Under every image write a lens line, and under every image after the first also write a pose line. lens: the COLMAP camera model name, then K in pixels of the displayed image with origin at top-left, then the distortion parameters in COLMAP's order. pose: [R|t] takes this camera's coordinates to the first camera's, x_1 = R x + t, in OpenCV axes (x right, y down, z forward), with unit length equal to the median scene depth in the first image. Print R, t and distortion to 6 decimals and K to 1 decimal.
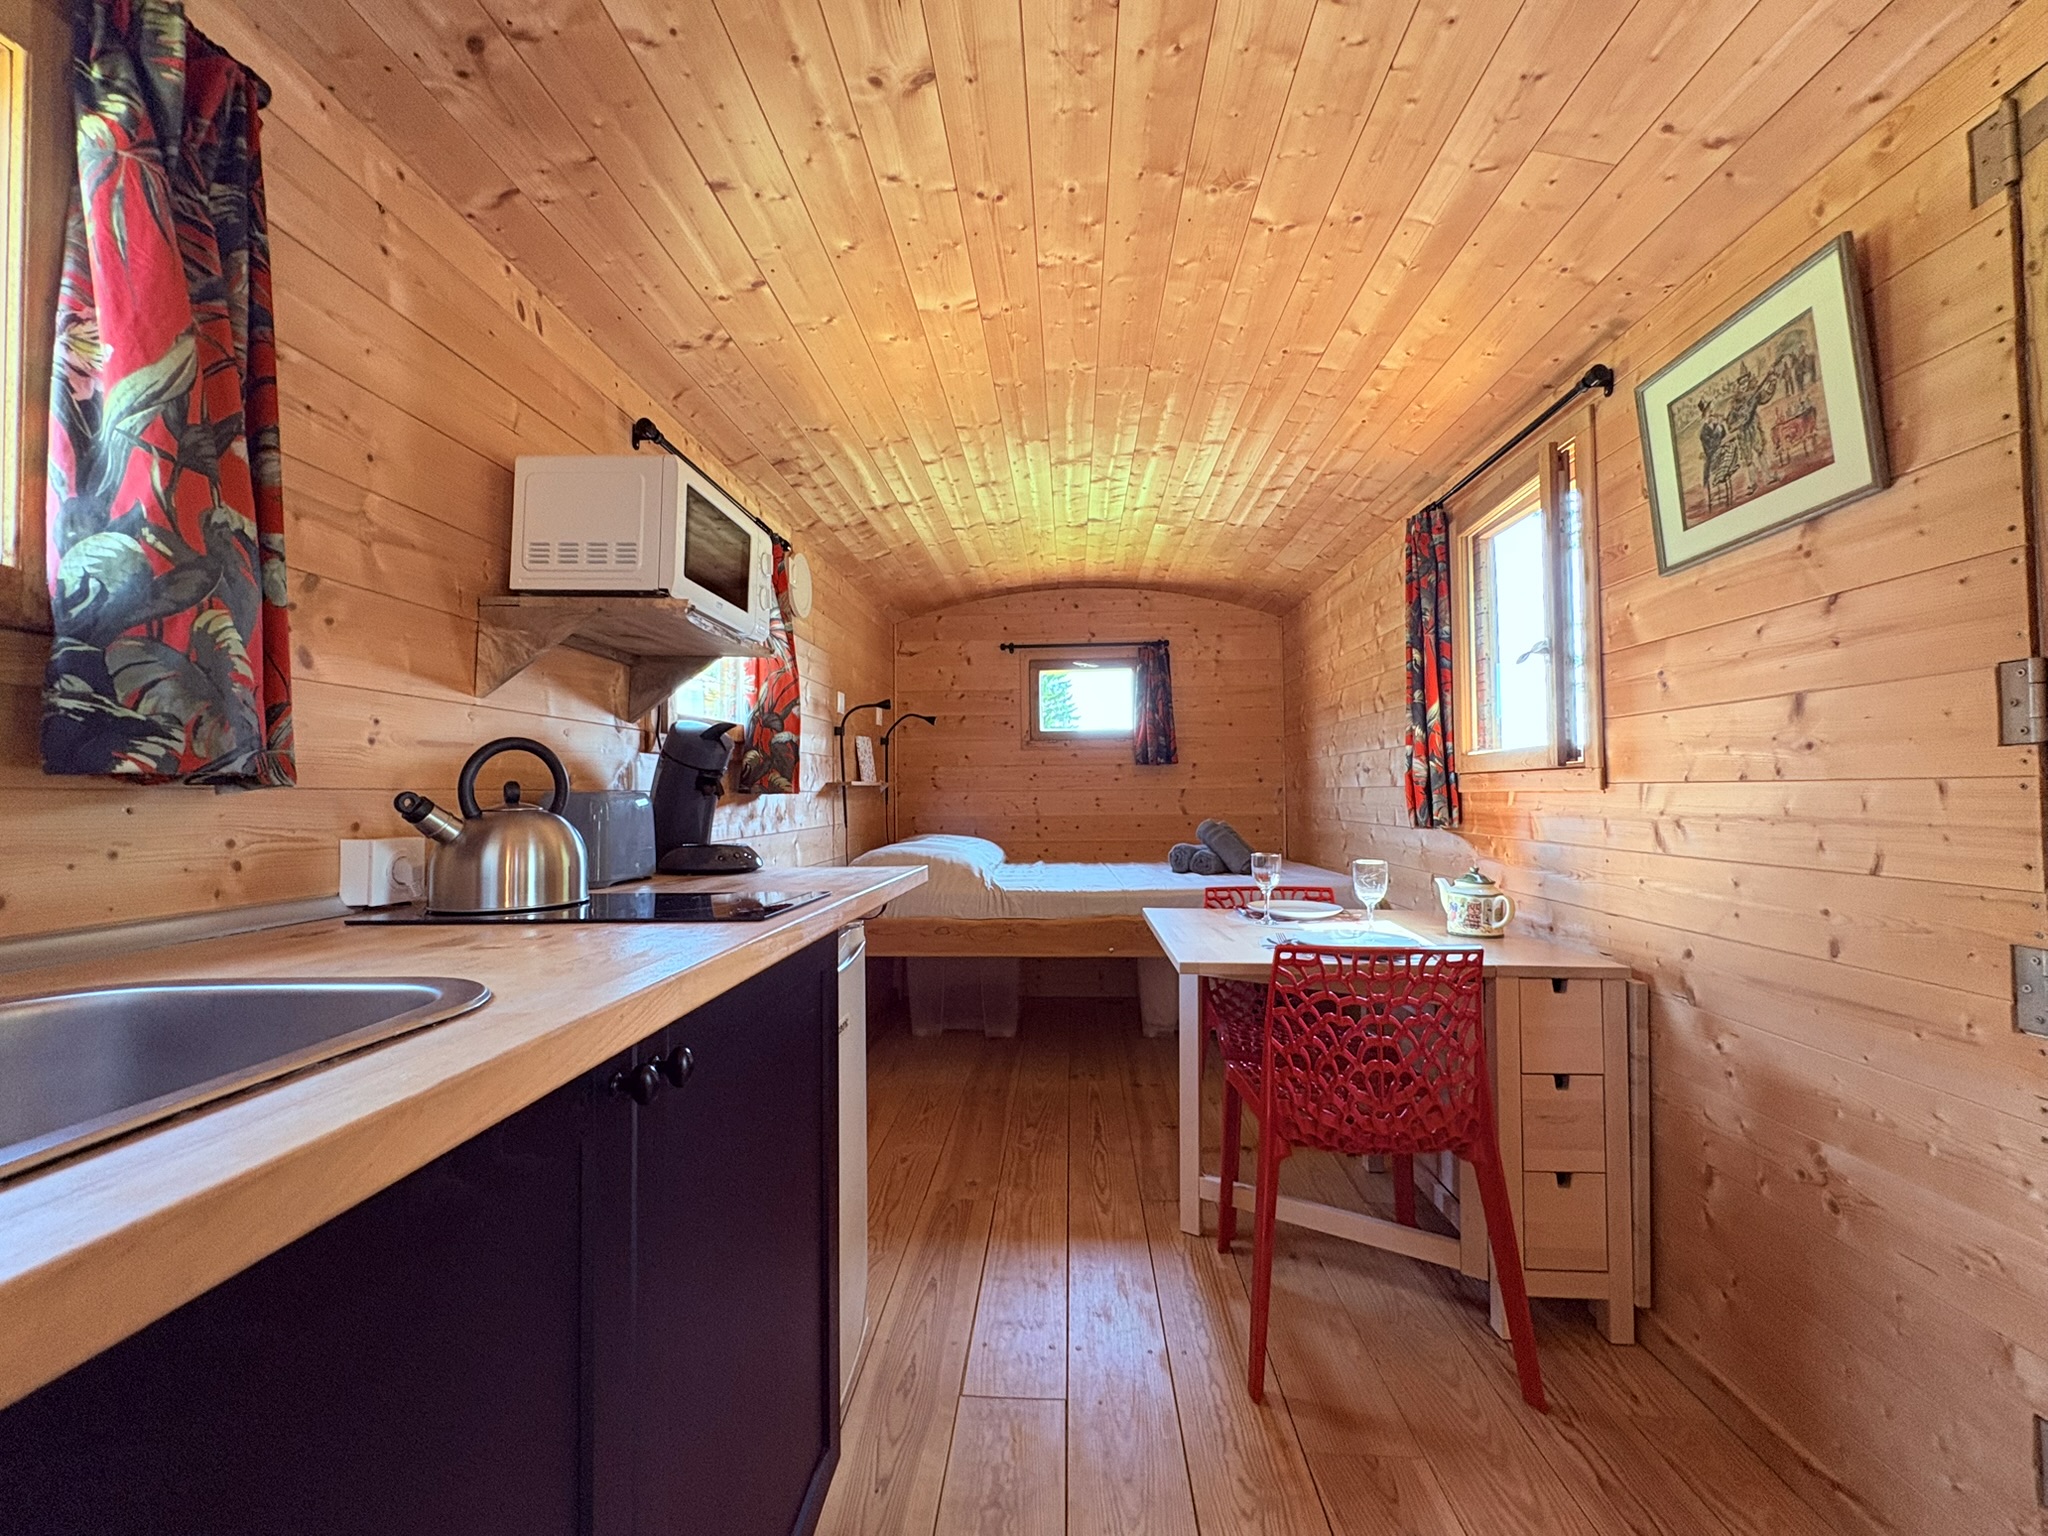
lens RADIAL K [[820.8, 0, 1014.7], [0, 820.8, 762.3], [0, 0, 1]] dist [-0.001434, -0.000203]
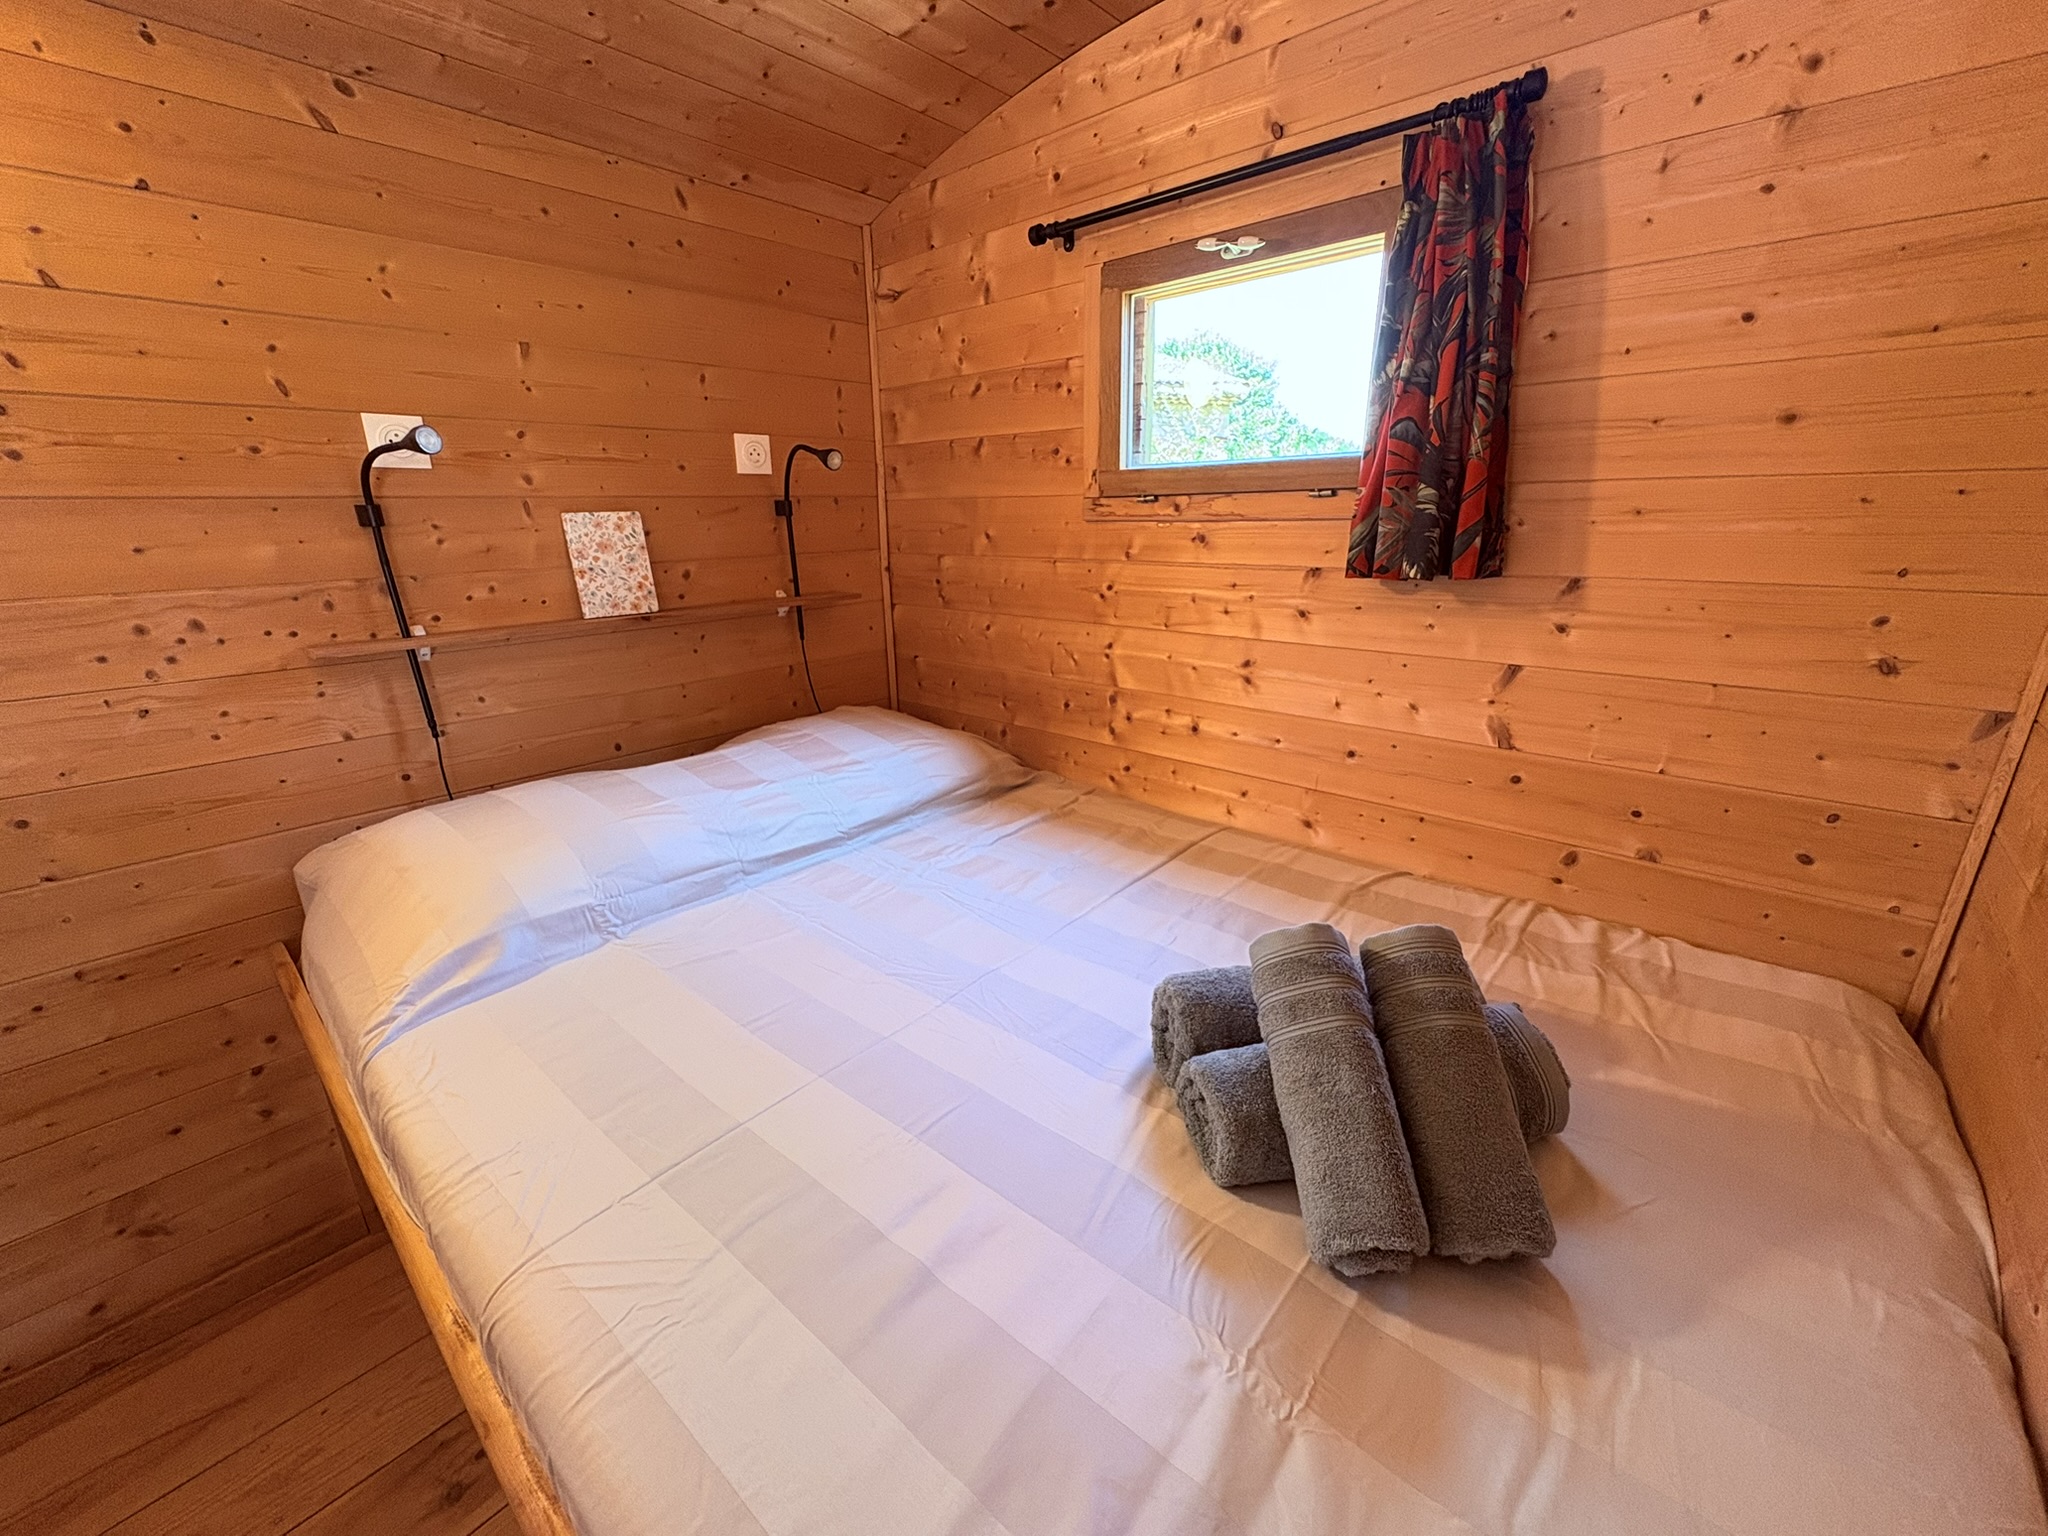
lens RADIAL K [[820.8, 0, 1014.7], [0, 820.8, 762.3], [0, 0, 1]] dist [-0.001434, -0.000203]
pose [[0.783736, 0.180073, -0.594417, 0.504848], [0.032157, 0.944000, 0.328374, -0.075630], [0.620261, -0.276473, 0.734057, 1.352228]]
